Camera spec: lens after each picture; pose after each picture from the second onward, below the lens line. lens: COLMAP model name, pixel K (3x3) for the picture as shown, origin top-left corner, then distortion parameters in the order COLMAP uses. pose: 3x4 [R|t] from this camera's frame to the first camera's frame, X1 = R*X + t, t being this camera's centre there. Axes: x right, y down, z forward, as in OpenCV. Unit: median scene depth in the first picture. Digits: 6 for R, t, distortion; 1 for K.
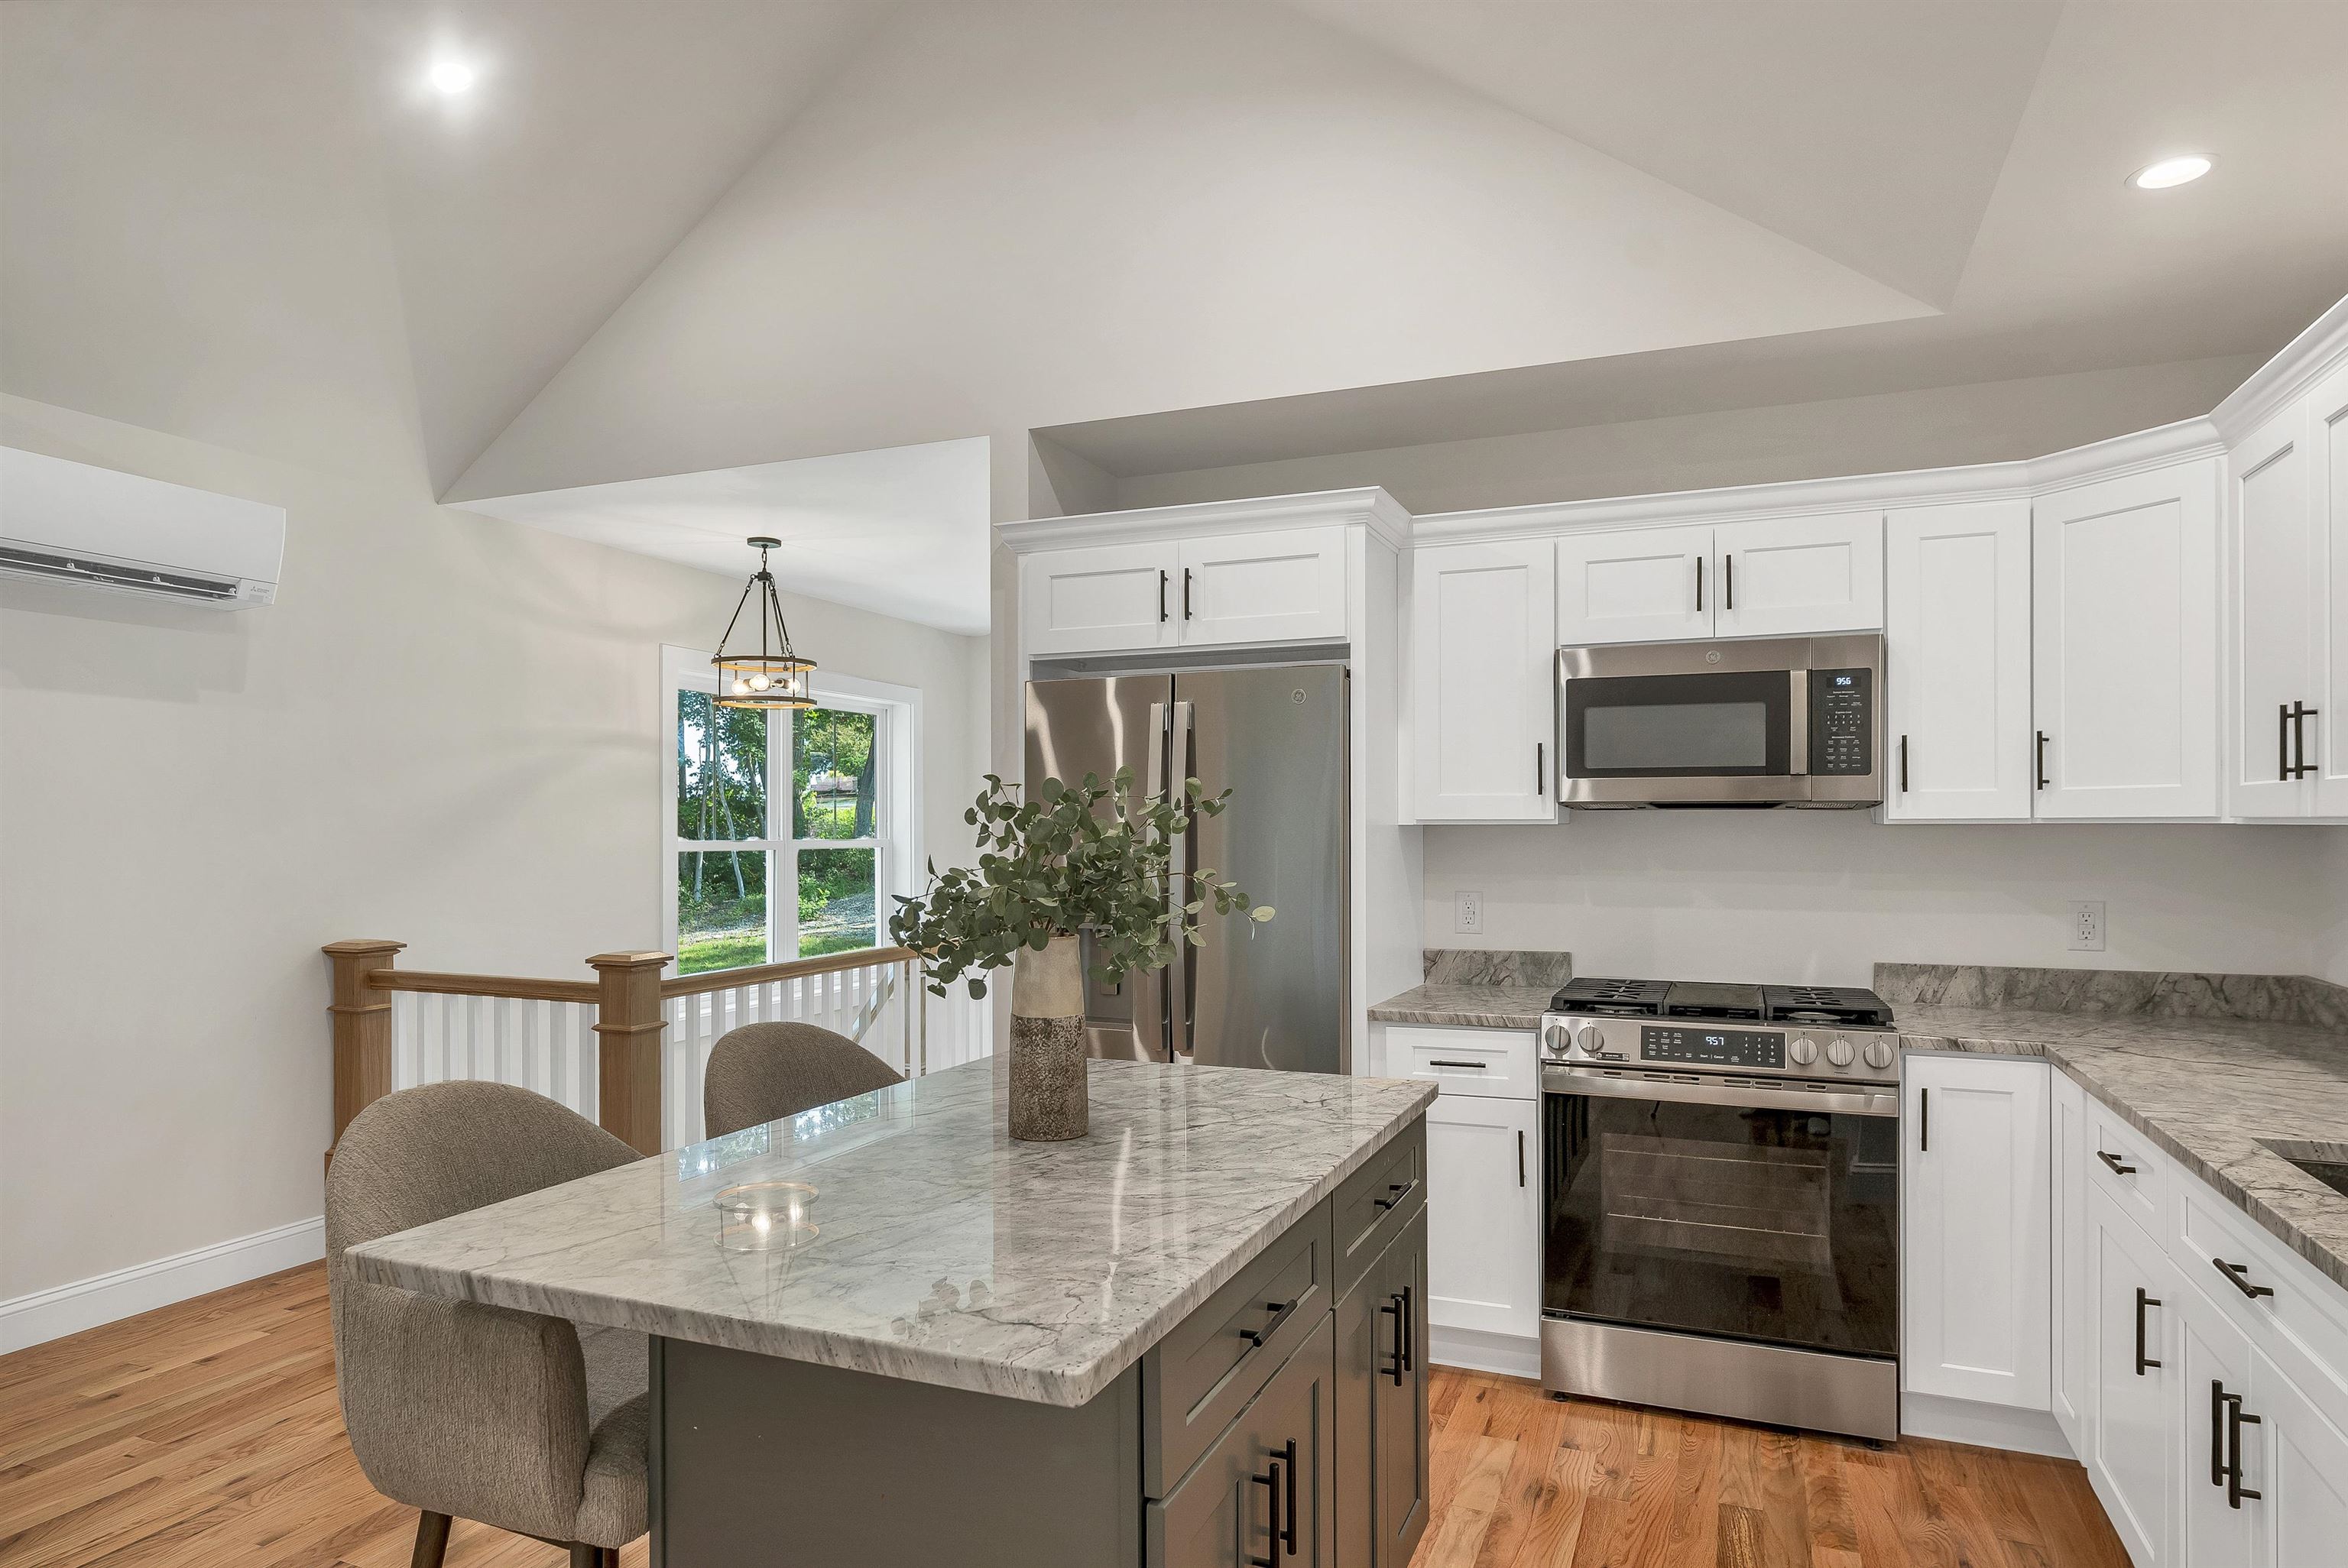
lens RADIAL K [[1360.4, 0, 1158.6], [0, 1360.4, 836.6], [0, 0, 1]] dist [-0.006467, 0.000363]
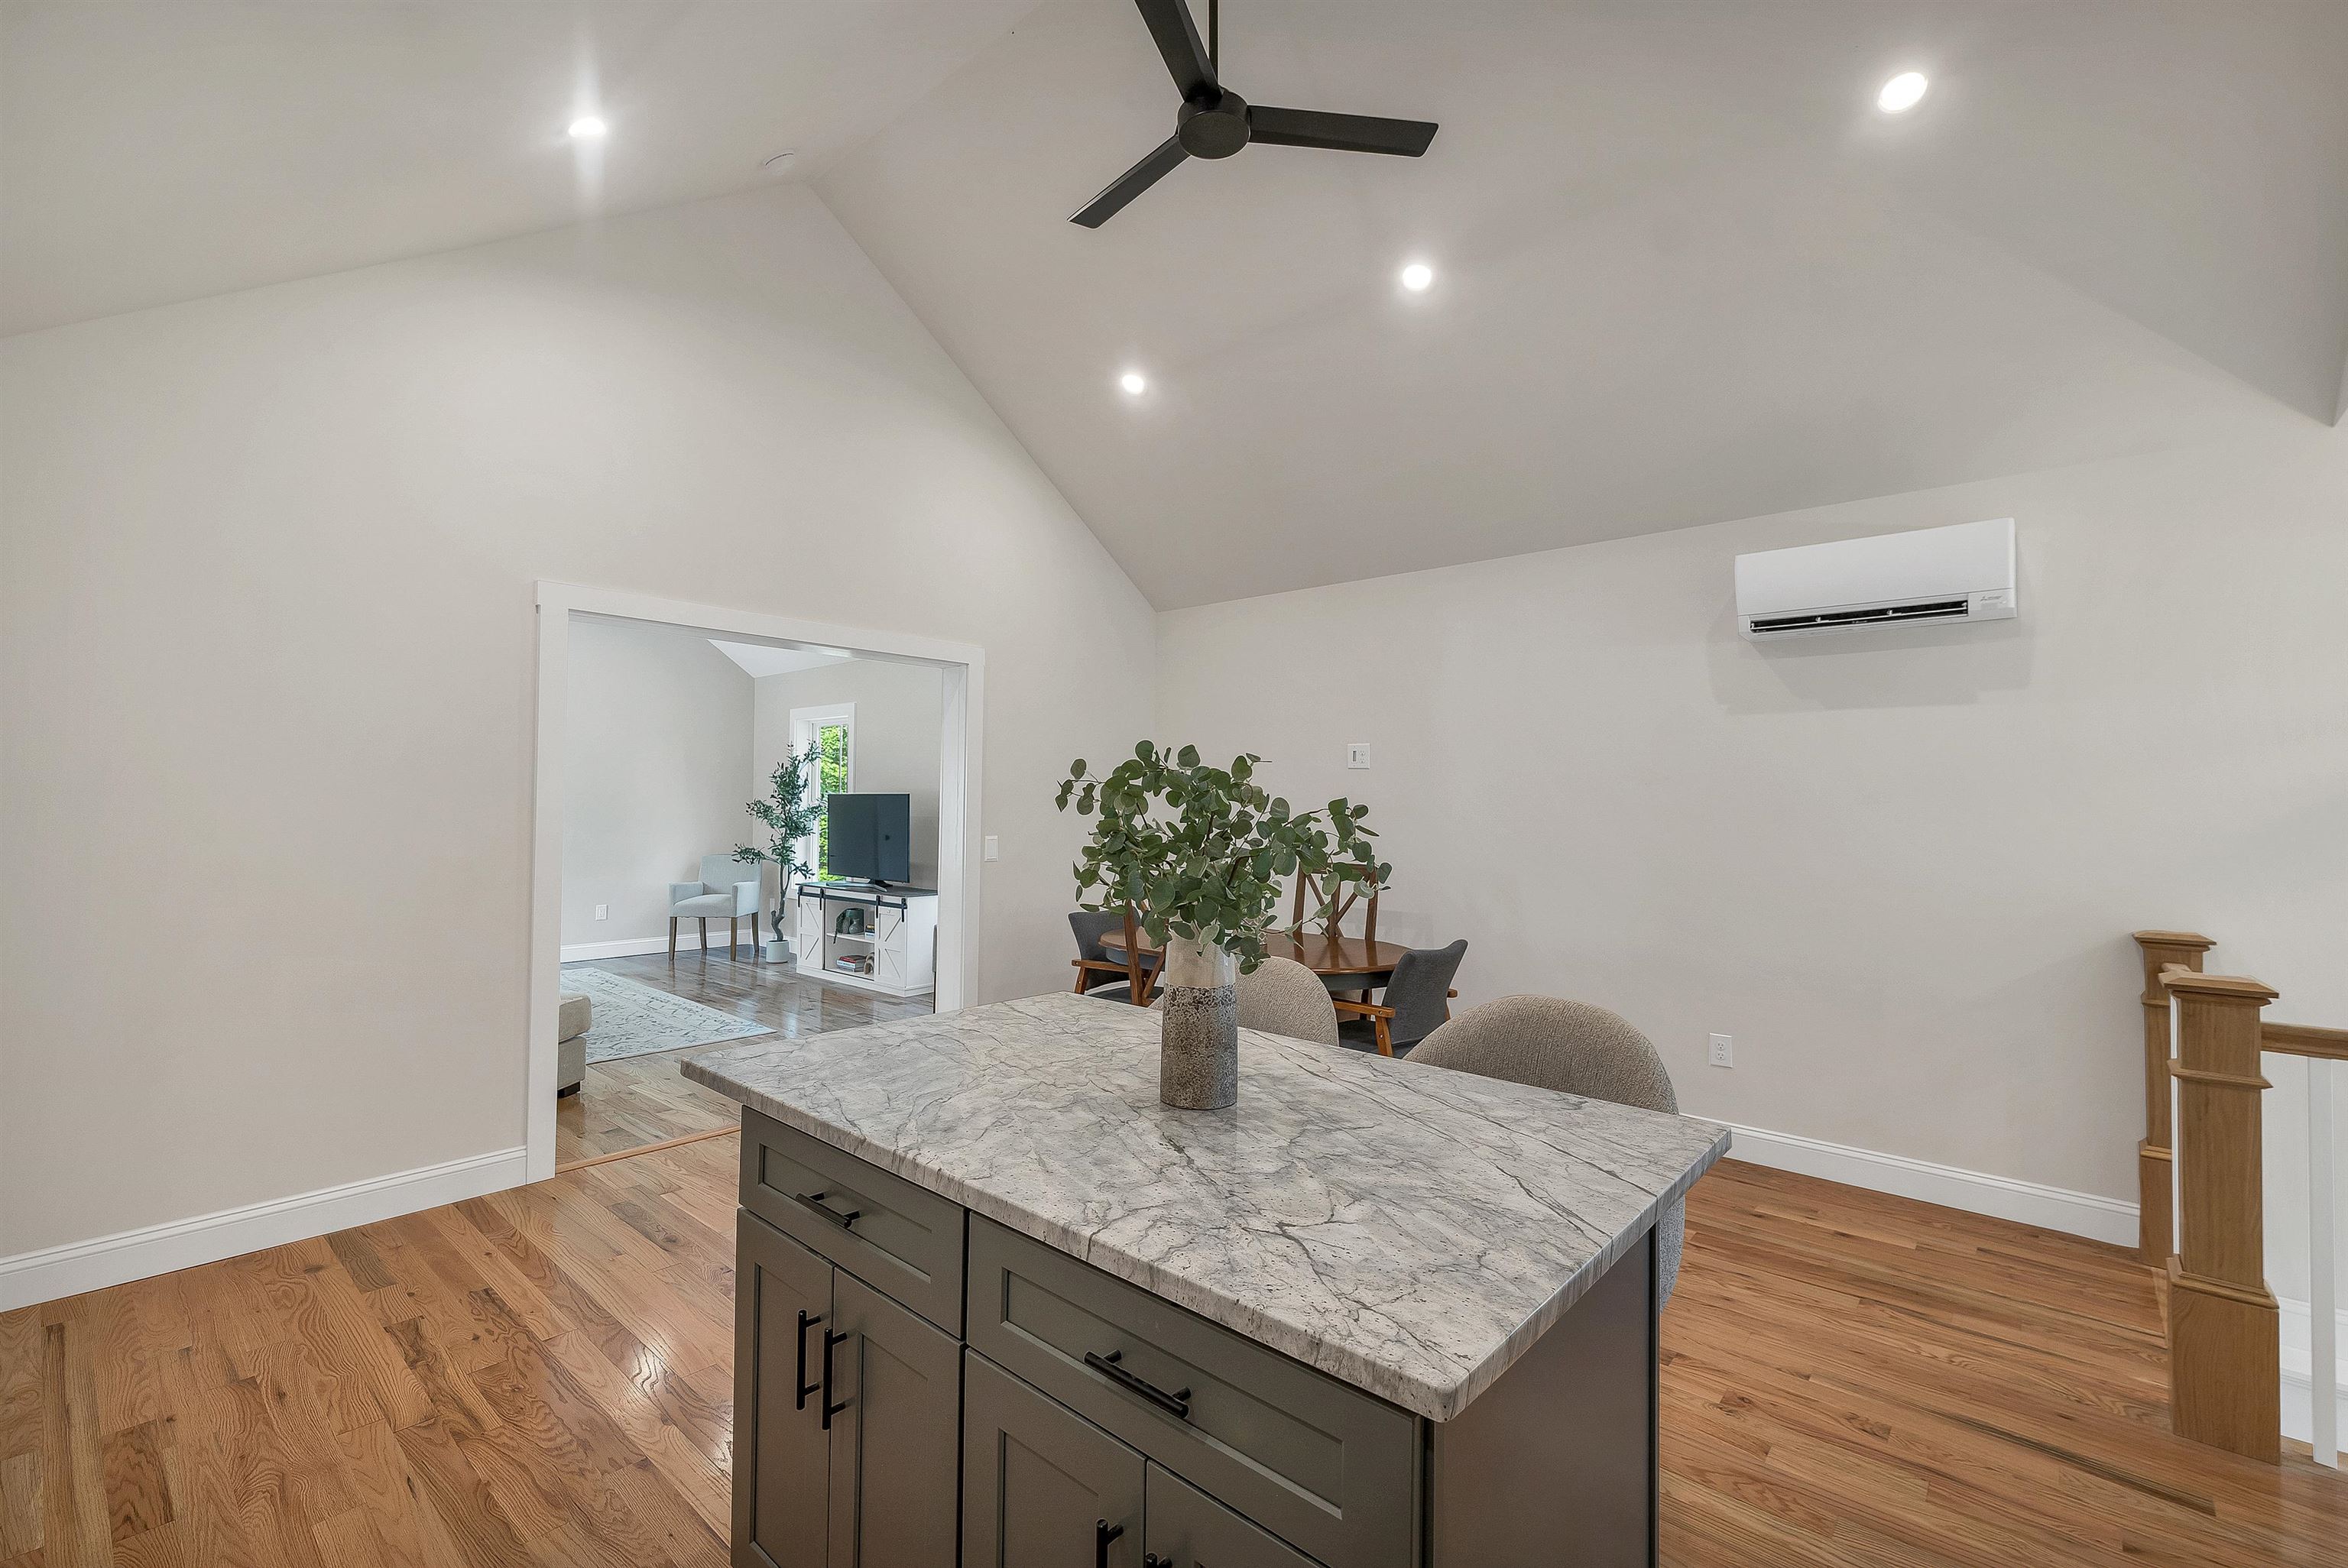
lens RADIAL K [[989.5, 0, 1171.7], [0, 989.5, 793.4], [0, 0, 1]] dist [0.000805, 0.000153]
pose [[-0.318592, -0.013209, -0.947800, 0.351894], [-0.014633, 0.999852, -0.009016, -0.003913], [0.947779, 0.010997, -0.318738, 0.668368]]
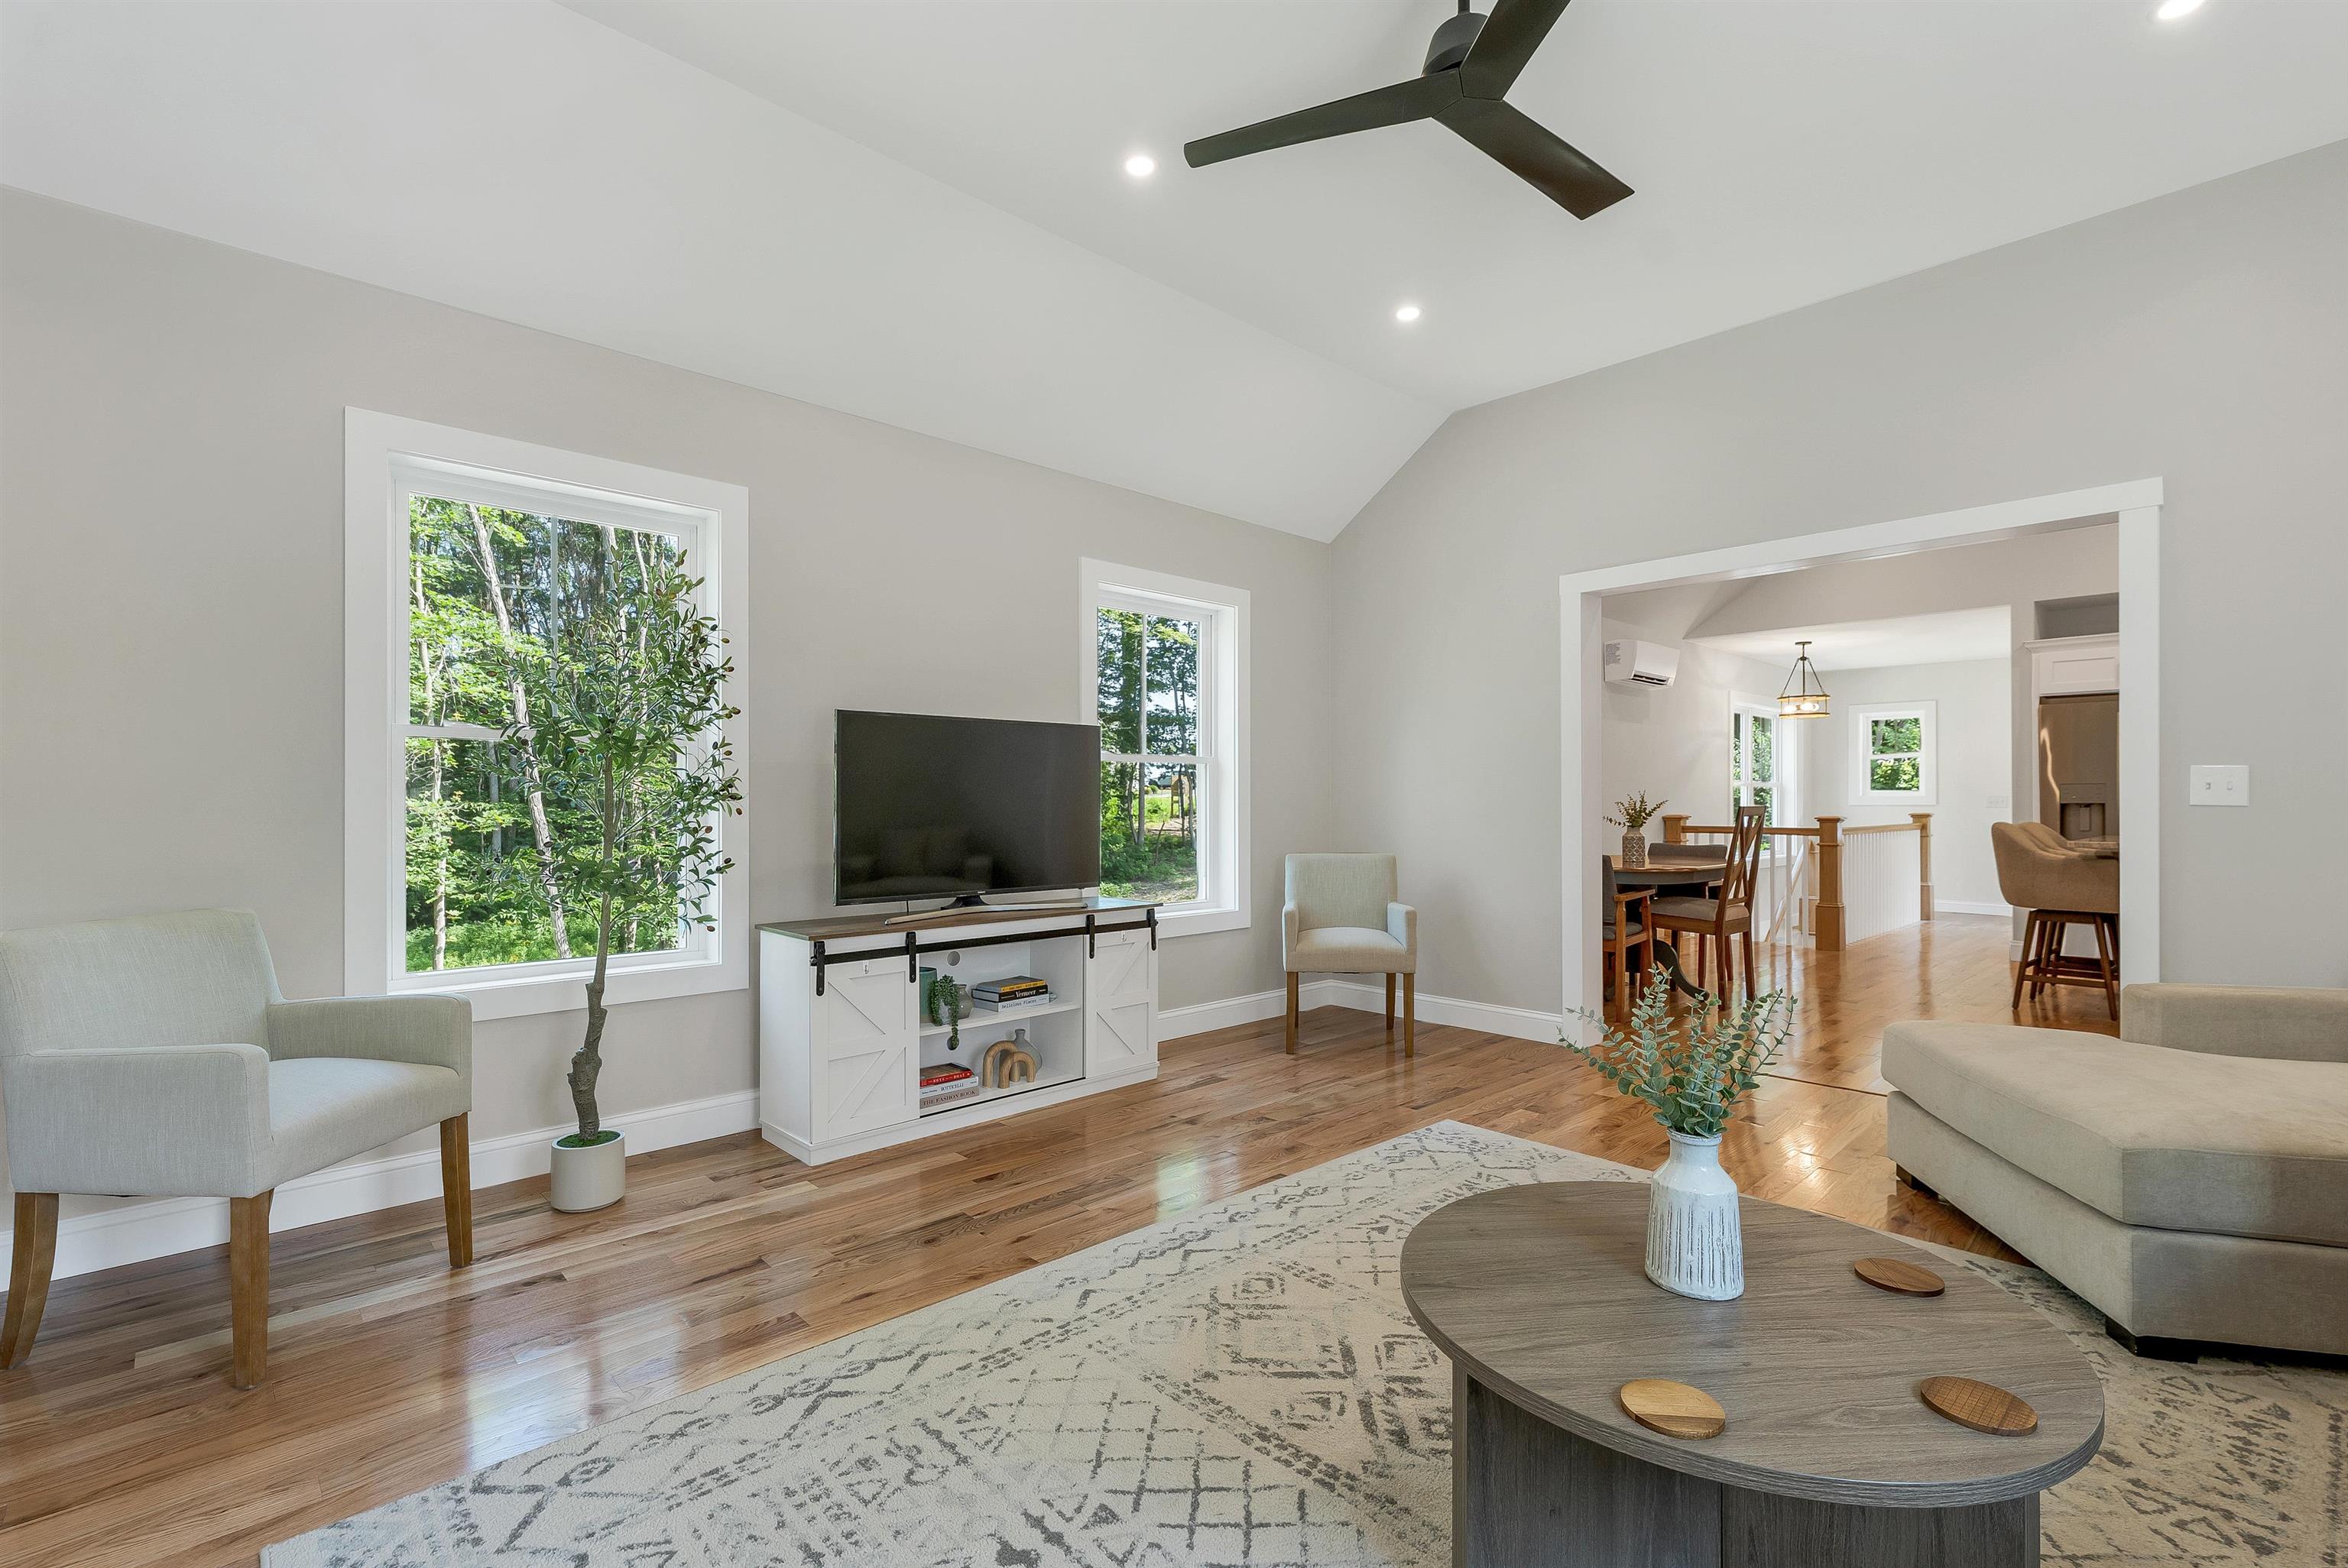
lens RADIAL K [[1020.8, 0, 1165.7], [0, 1020.8, 798.4], [0, 0, 1]] dist [0.002050, 0.000125]
pose [[0.907917, 0.003077, -0.419139, -0.782997], [-0.005126, 0.999980, -0.003765, 0.071425], [0.419119, 0.005567, 0.907914, -1.389189]]
